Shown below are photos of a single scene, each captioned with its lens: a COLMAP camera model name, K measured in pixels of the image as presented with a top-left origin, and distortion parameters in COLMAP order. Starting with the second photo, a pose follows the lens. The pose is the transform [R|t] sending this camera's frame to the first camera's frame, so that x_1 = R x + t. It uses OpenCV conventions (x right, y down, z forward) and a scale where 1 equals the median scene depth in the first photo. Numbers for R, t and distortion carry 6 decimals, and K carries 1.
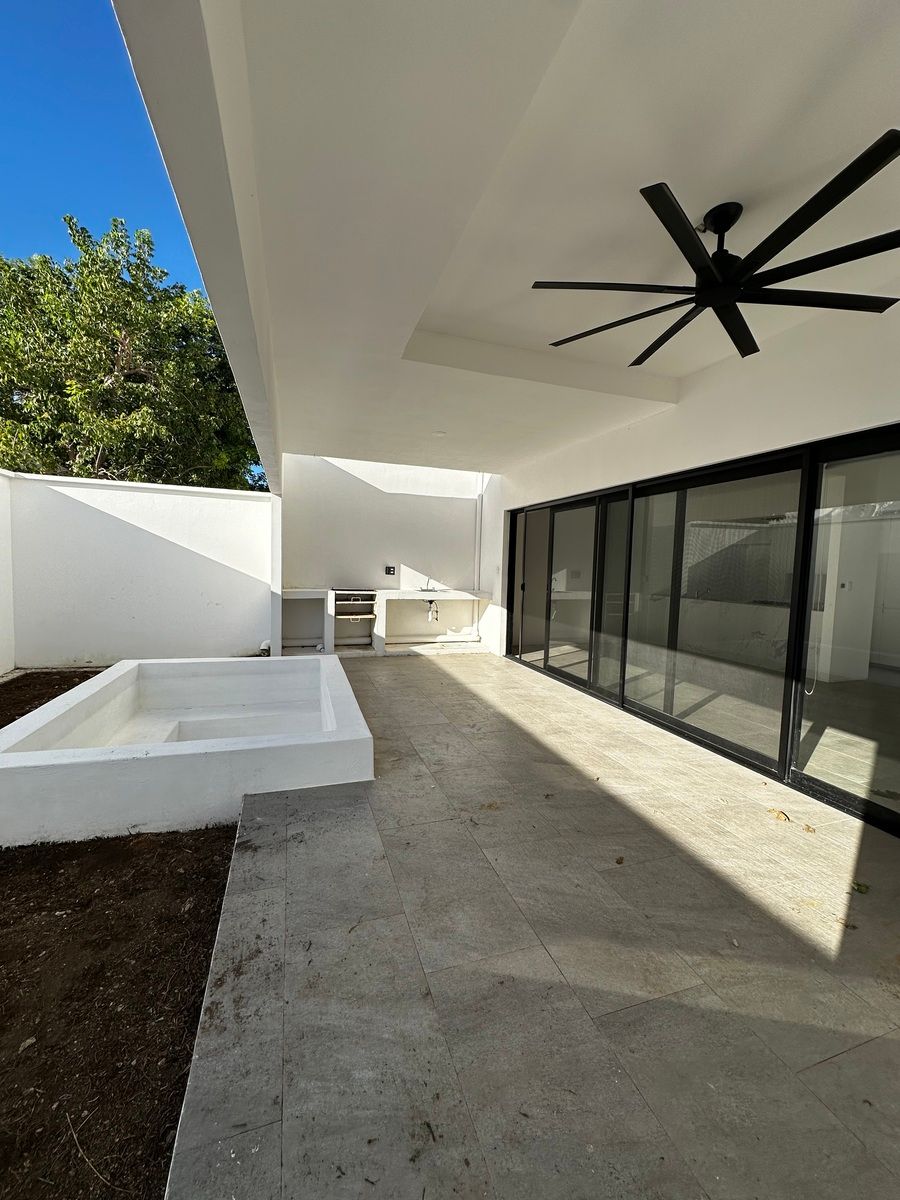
lens RADIAL K [[477.6, 0, 452.4], [0, 477.6, 598.7], [0, 0, 1]] dist [-0.003850, -0.000422]
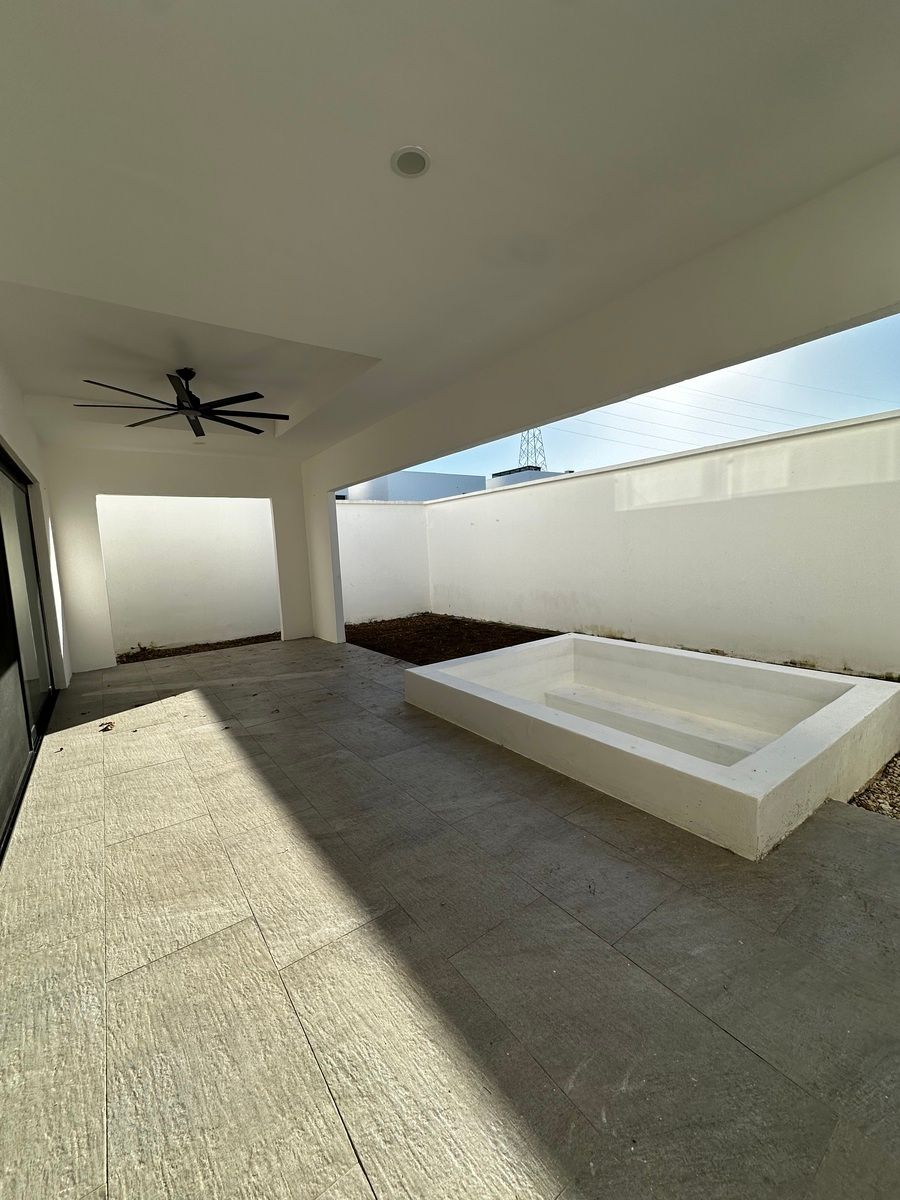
lens RADIAL K [[477.6, 0, 448.7], [0, 477.6, 598.2], [0, 0, 1]] dist [-0.003850, -0.000422]
pose [[-0.954407, 0.046845, -0.294811, 0.101108], [-0.002996, 0.986057, 0.166383, -0.134401], [0.298494, 0.159680, -0.940959, 2.135268]]
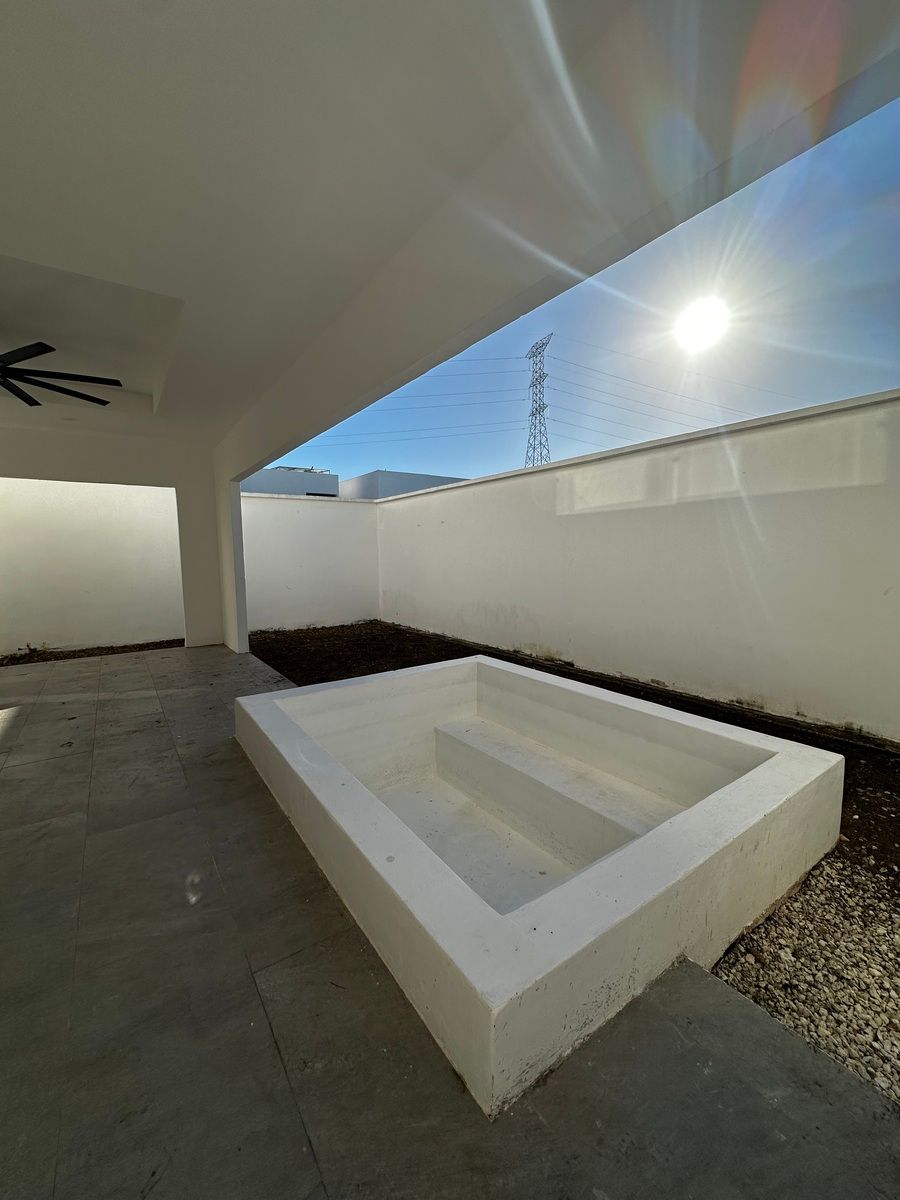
lens RADIAL K [[477.6, 0, 448.8], [0, 477.6, 597.2], [0, 0, 1]] dist [-0.003850, -0.000422]
pose [[-0.957792, 0.008175, -0.287345, -0.300652], [-0.038280, 0.987065, 0.155681, -0.122972], [0.284901, 0.160110, -0.945091, 1.992160]]
